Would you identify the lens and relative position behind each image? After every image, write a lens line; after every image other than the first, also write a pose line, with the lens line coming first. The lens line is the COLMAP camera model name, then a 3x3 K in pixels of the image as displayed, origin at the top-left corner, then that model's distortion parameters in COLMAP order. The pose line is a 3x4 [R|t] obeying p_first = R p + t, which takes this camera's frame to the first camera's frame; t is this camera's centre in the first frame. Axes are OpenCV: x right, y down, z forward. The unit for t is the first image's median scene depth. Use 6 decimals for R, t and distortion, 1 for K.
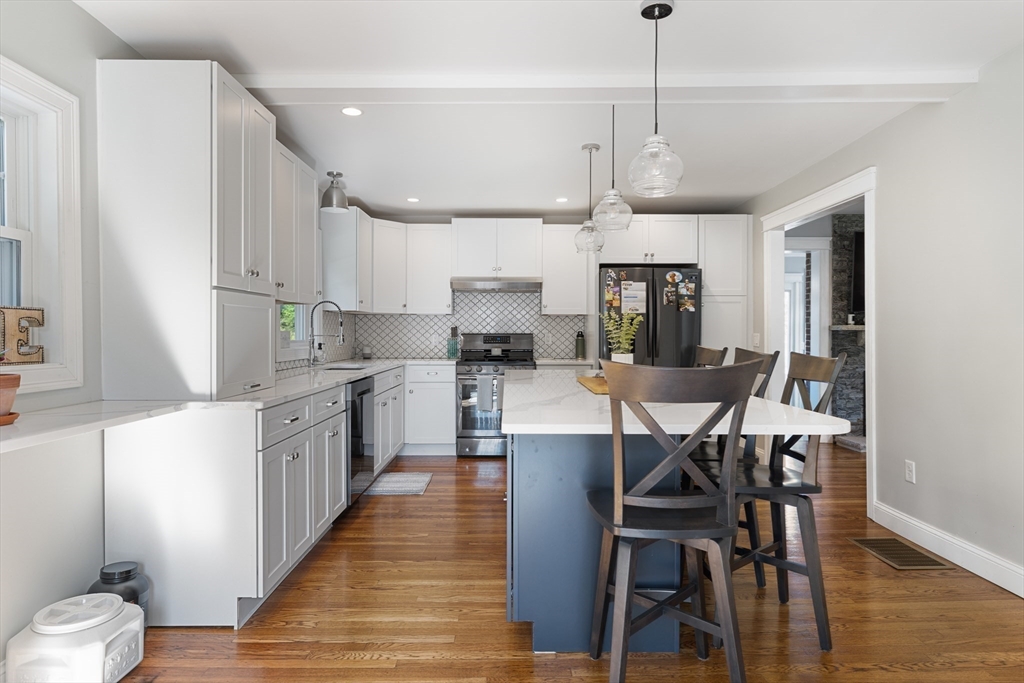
lens RADIAL K [[576.5, 0, 513.6], [0, 576.5, 334.1], [0, 0, 1]] dist [0.004805, 0.000860]
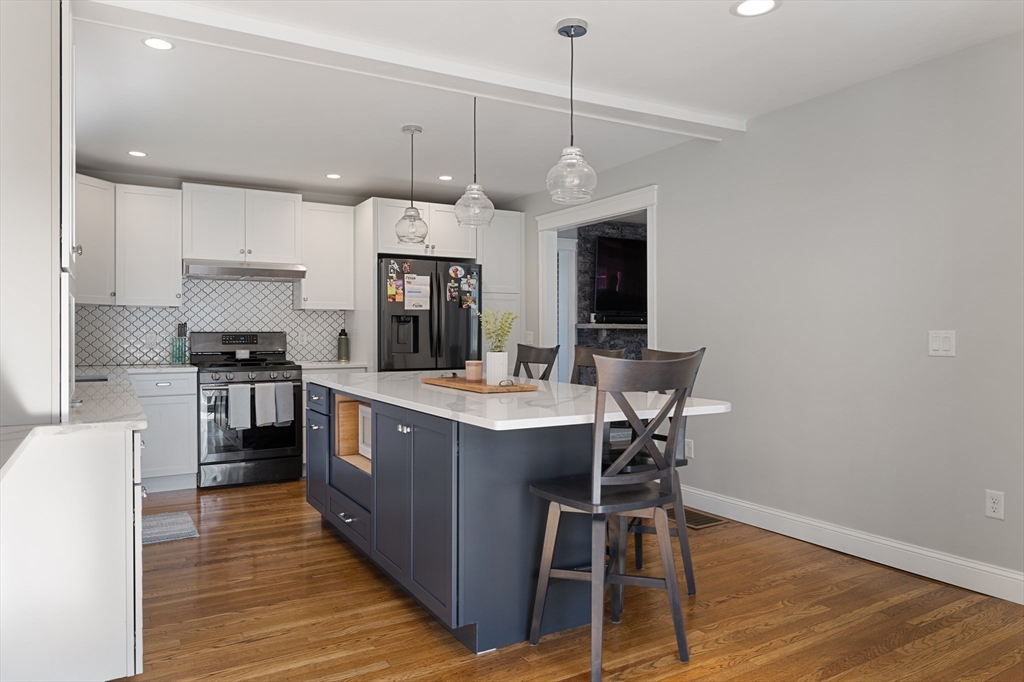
lens RADIAL K [[687.4, 0, 511.6], [0, 687.4, 334.5], [0, 0, 1]] dist [0.005347, 0.002461]
pose [[0.865680, -0.002959, 0.500589, -0.289386], [0.001290, 0.999992, 0.003680, -0.000647], [-0.500596, -0.002540, 0.865677, -0.029181]]
